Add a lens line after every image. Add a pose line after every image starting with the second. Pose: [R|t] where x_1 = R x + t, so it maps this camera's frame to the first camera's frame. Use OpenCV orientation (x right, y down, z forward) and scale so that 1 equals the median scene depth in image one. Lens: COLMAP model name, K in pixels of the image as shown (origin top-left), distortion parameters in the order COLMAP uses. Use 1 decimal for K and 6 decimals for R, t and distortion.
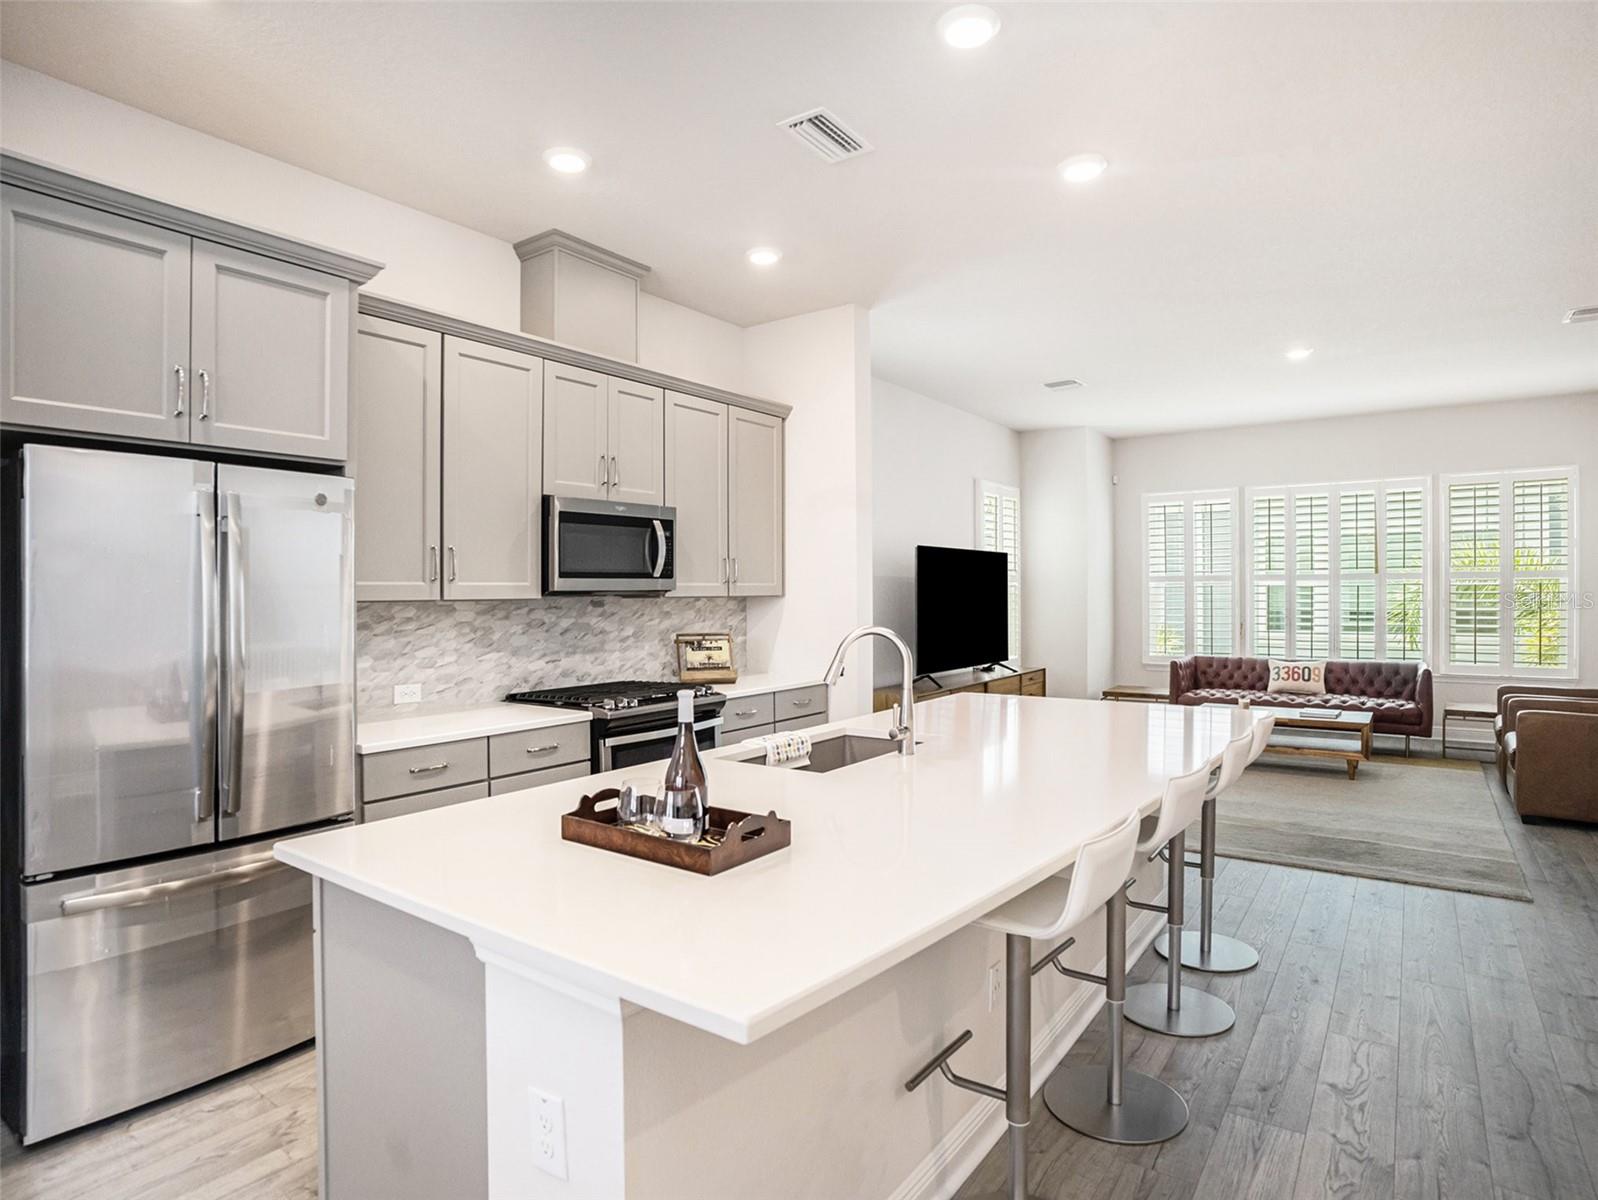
lens RADIAL K [[893.5, 0, 788.0], [0, 893.5, 598.1], [0, 0, 1]] dist [-0.083234, 0.046097]
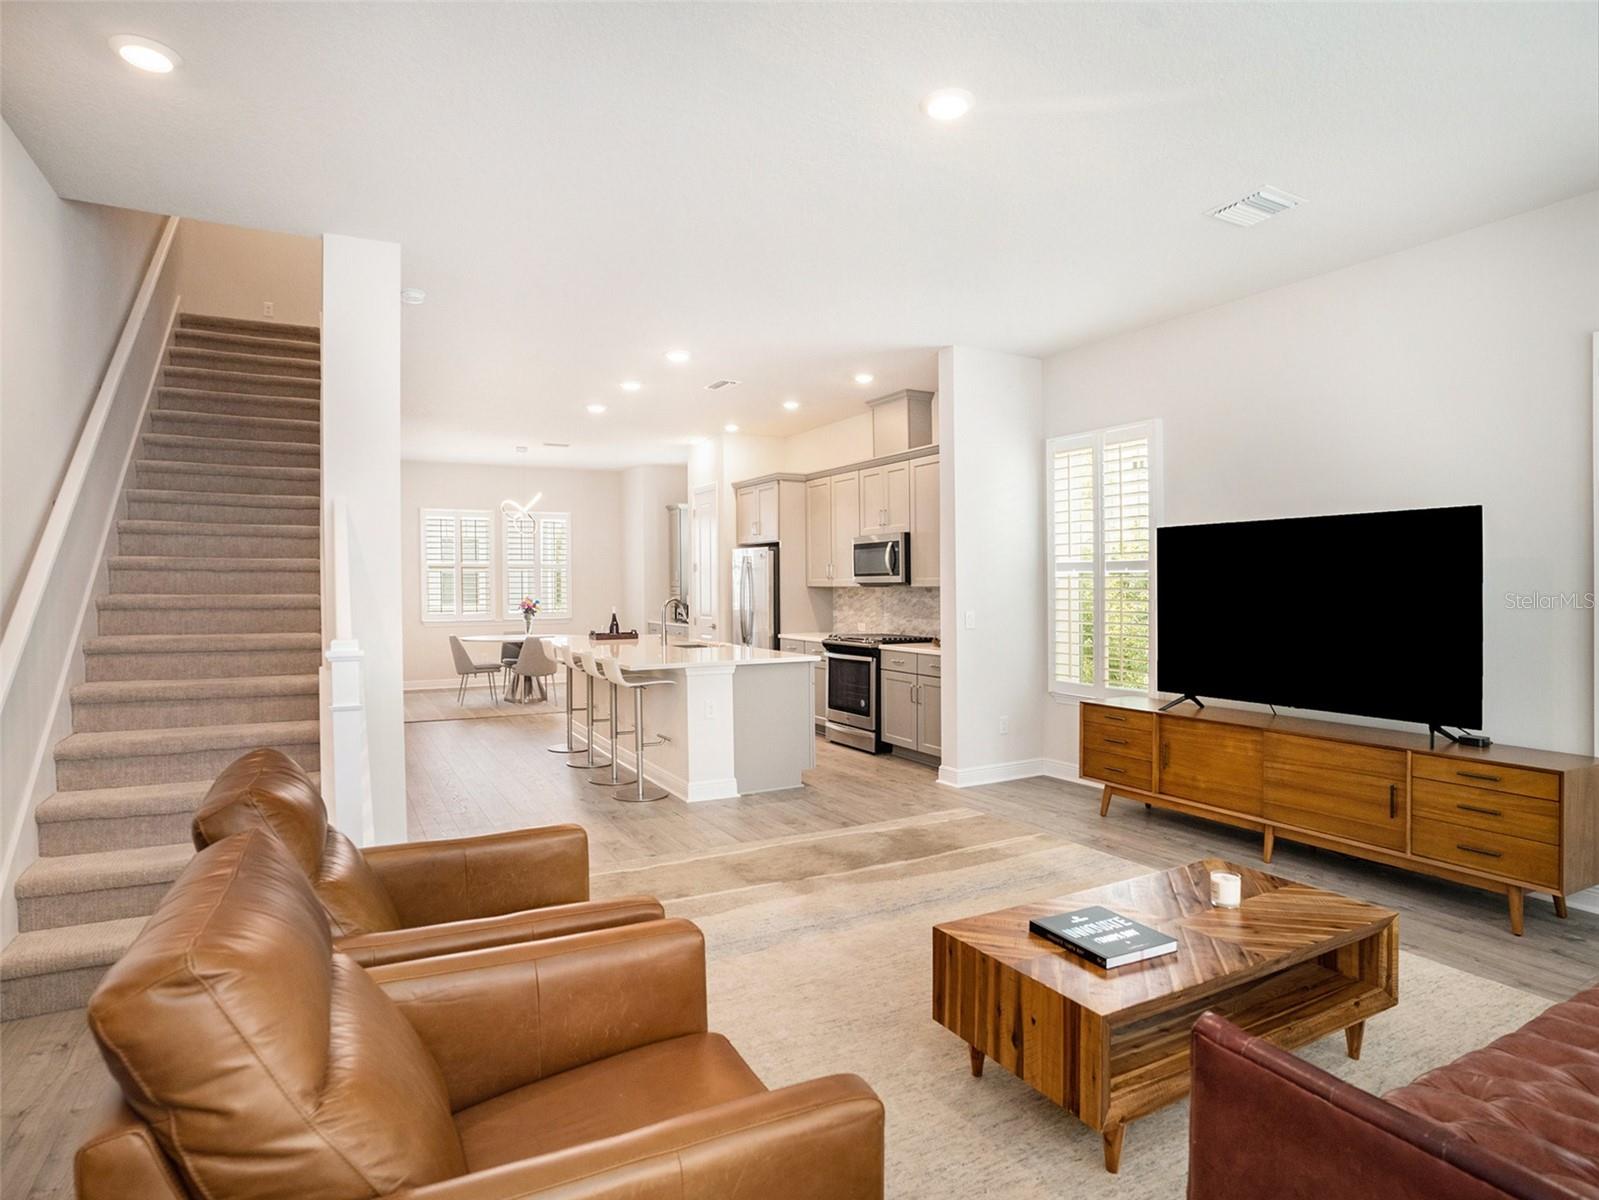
lens RADIAL K [[882.6, 0, 767.0], [0, 882.6, 602.0], [0, 0, 1]] dist [-0.084980, 0.046299]
pose [[-0.452184, 0.025560, -0.891558, 1.025338], [-0.000694, 0.999579, 0.029009, -0.013915], [0.891925, 0.013737, -0.451976, 1.077300]]
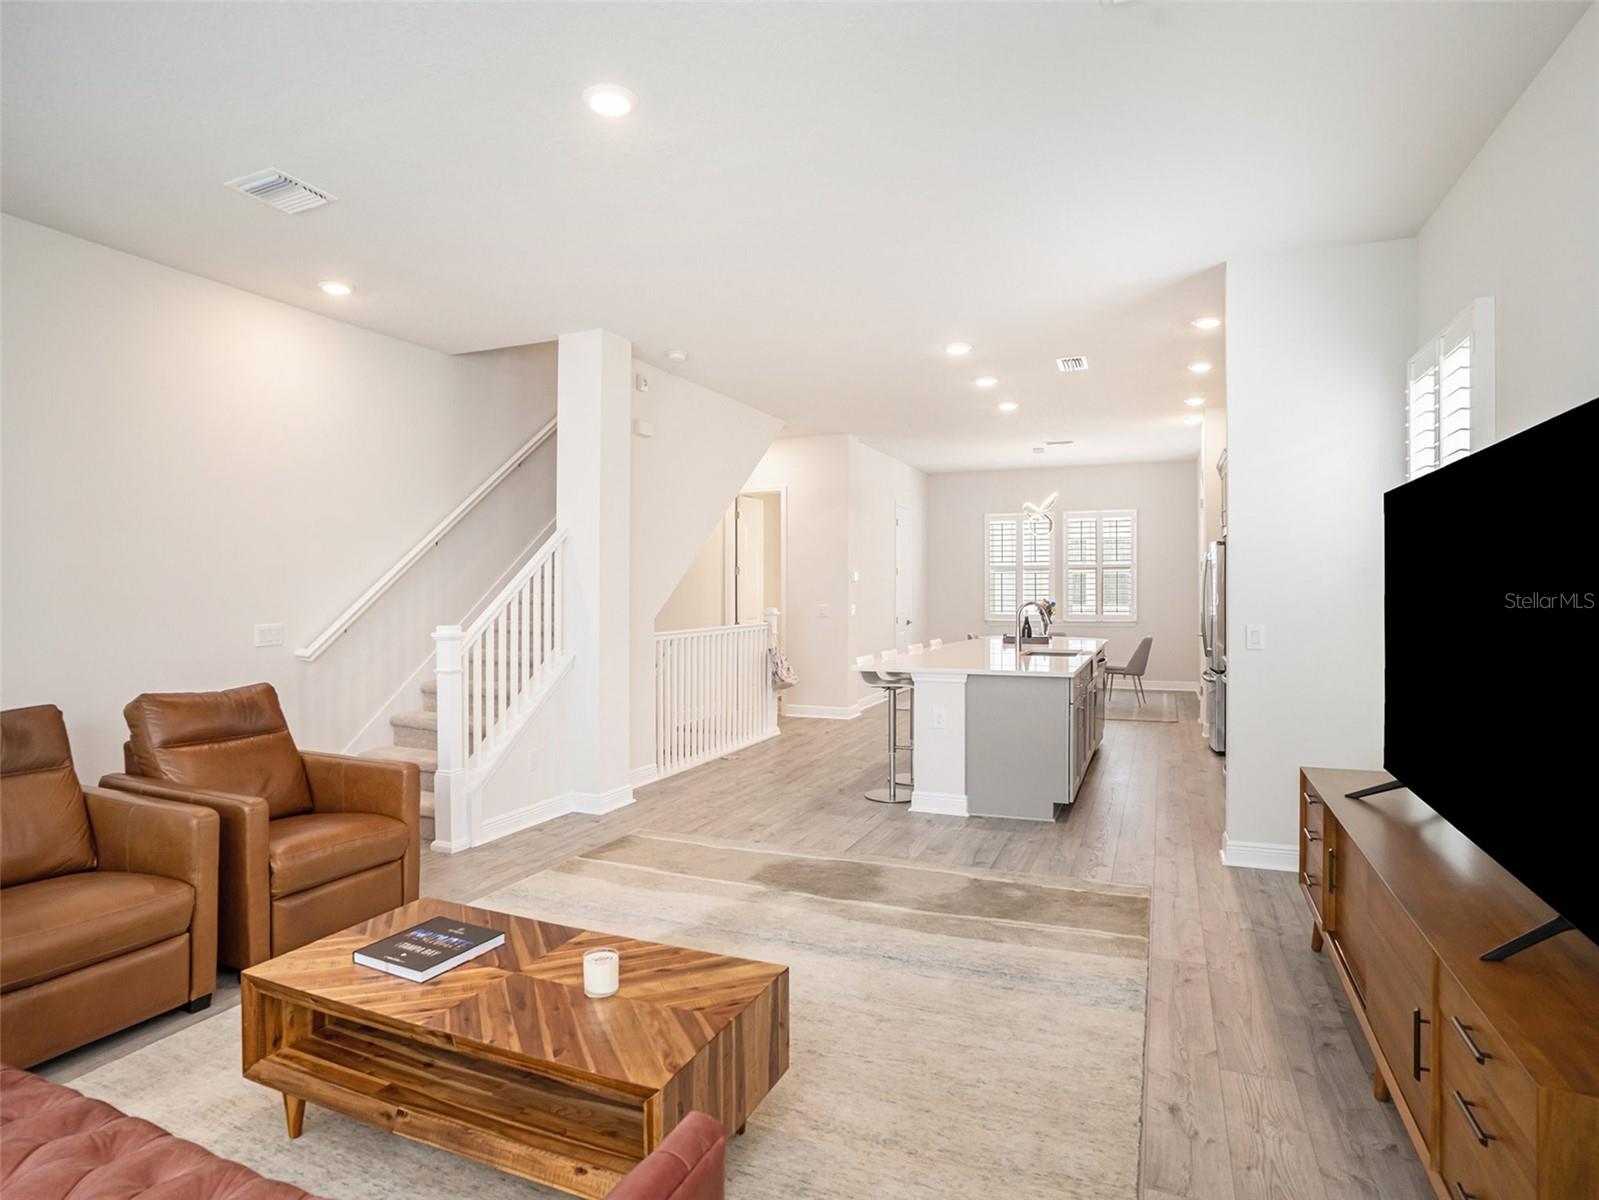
lens RADIAL K [[873.2, 0, 793.6], [0, 873.2, 584.6], [0, 0, 1]] dist [-0.083602, 0.040212]
pose [[-0.974018, 0.009314, -0.226279, 0.573976], [0.008099, 0.999947, 0.006297, -0.015263], [0.226326, 0.004301, -0.974042, 1.418861]]
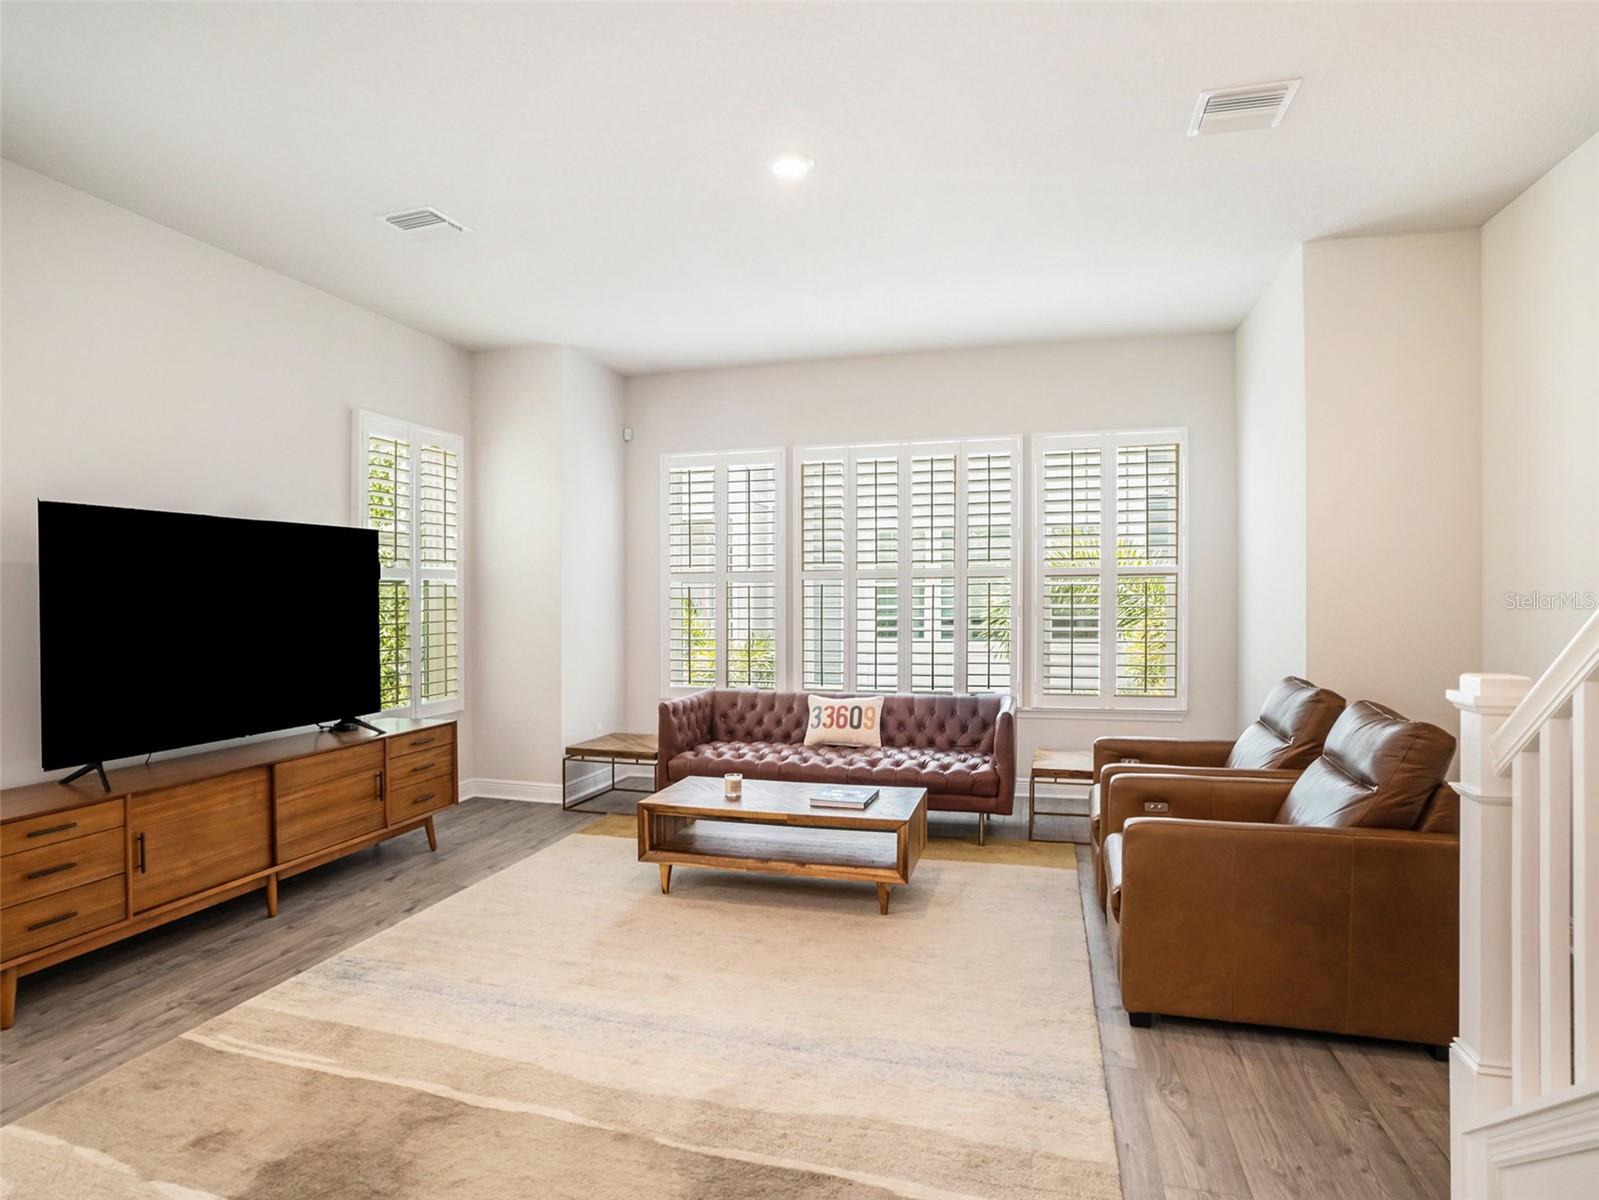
lens RADIAL K [[894.1, 0, 788.5], [0, 894.1, 598.1], [0, 0, 1]] dist [-0.083234, 0.046097]
pose [[0.941237, -0.002301, 0.337740, 0.379479], [0.003860, 0.999985, -0.003944, -0.002409], [-0.337726, 0.005016, 0.941231, 0.448801]]
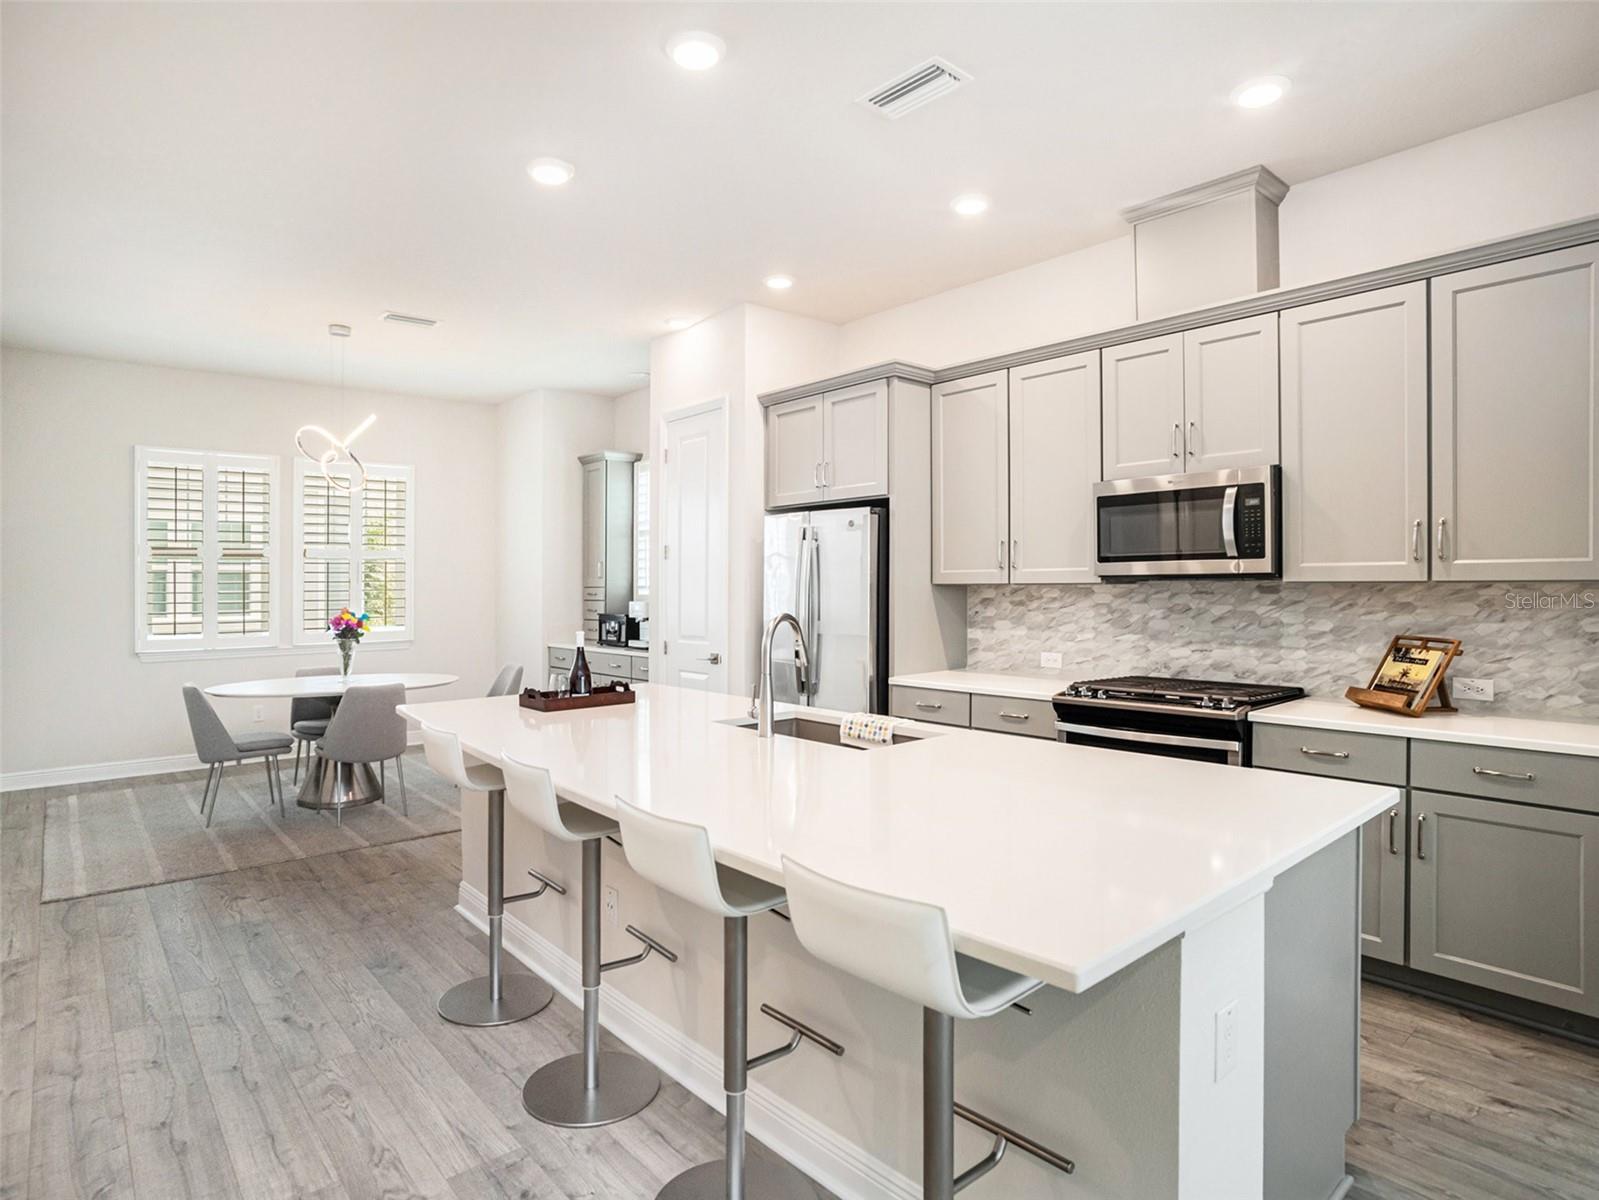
lens RADIAL K [[873.2, 0, 793.6], [0, 873.2, 584.6], [0, 0, 1]] dist [-0.083602, 0.040212]
pose [[-0.218995, 0.009993, -0.975675, 0.480858], [0.002454, 0.999950, 0.009690, -0.004918], [0.975723, -0.000272, -0.219009, 0.541092]]
